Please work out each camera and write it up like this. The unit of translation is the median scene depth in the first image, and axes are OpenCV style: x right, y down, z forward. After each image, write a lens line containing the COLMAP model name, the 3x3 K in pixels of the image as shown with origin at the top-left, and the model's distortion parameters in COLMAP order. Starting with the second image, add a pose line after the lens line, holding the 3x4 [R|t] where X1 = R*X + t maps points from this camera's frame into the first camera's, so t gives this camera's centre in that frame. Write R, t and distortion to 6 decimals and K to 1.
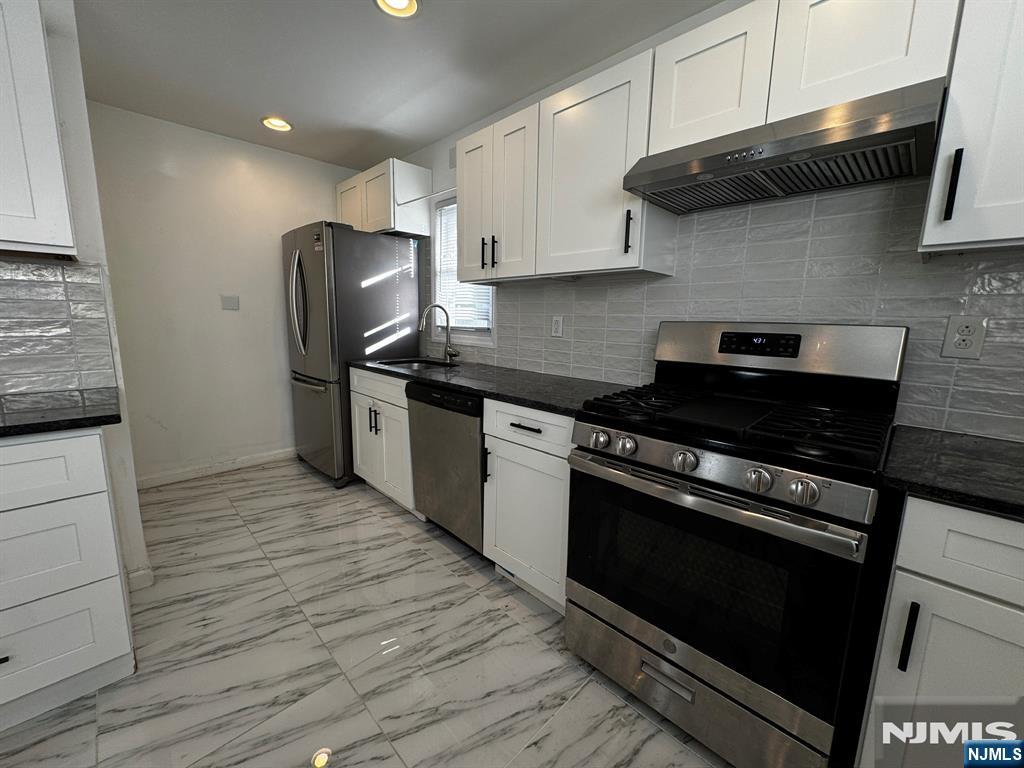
lens RADIAL K [[410.5, 0, 512.7], [0, 410.5, 384.6], [0, 0, 1]] dist [-0.001172, 0.000758]
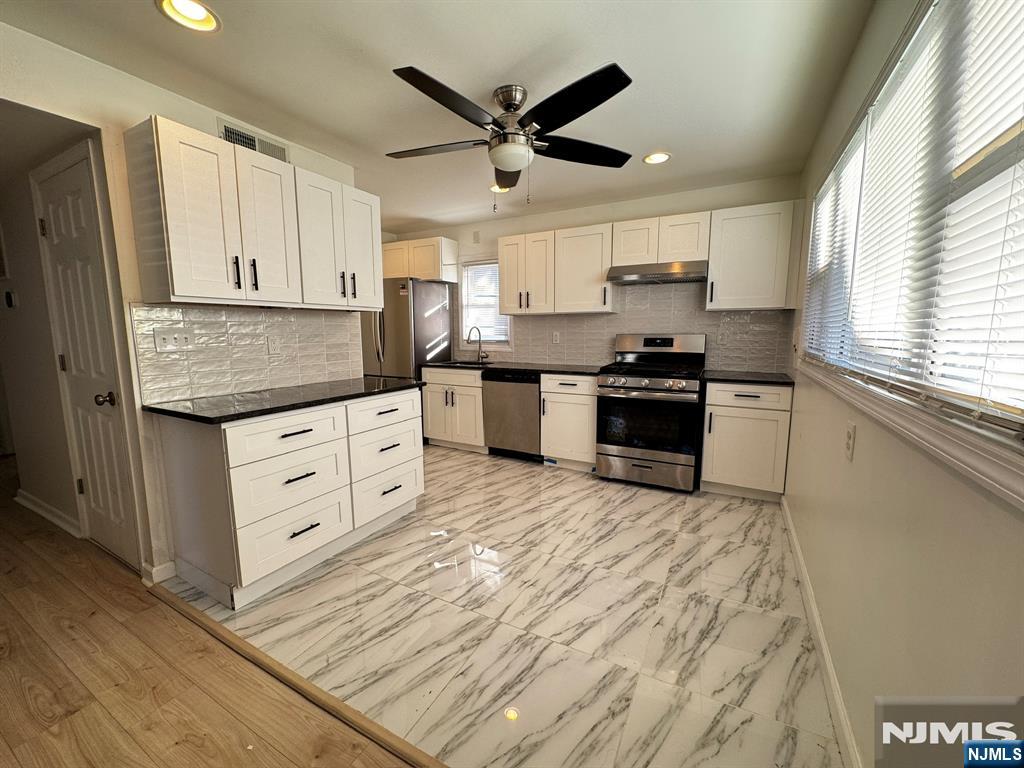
lens RADIAL K [[410.5, 0, 514.3], [0, 410.5, 386.7], [0, 0, 1]] dist [-0.001172, 0.000758]
pose [[0.955875, -0.063201, 0.286896, -0.721054], [0.069927, 0.997464, -0.013249, 0.104516], [-0.285331, 0.032727, 0.957870, -0.838993]]
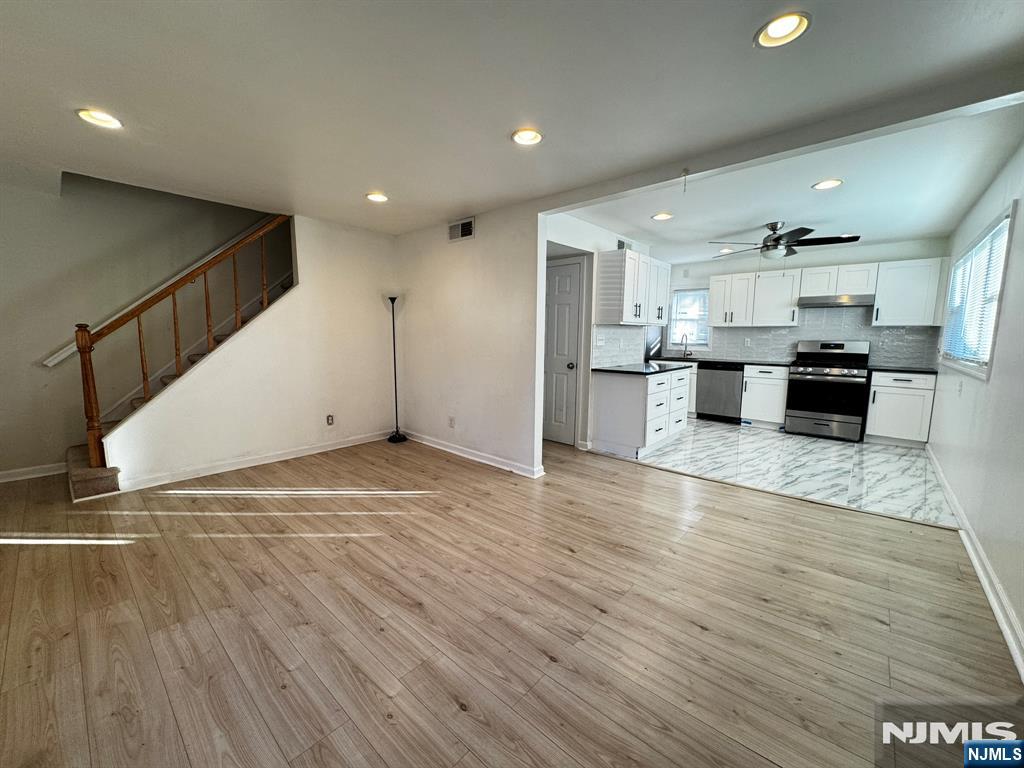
lens RADIAL K [[410.5, 0, 512.4], [0, 410.5, 385.4], [0, 0, 1]] dist [-0.001172, 0.000758]
pose [[0.997342, -0.020797, 0.069831, -1.924747], [0.023349, 0.999081, -0.035932, 0.241303], [-0.069020, 0.037467, 0.996911, -1.880141]]
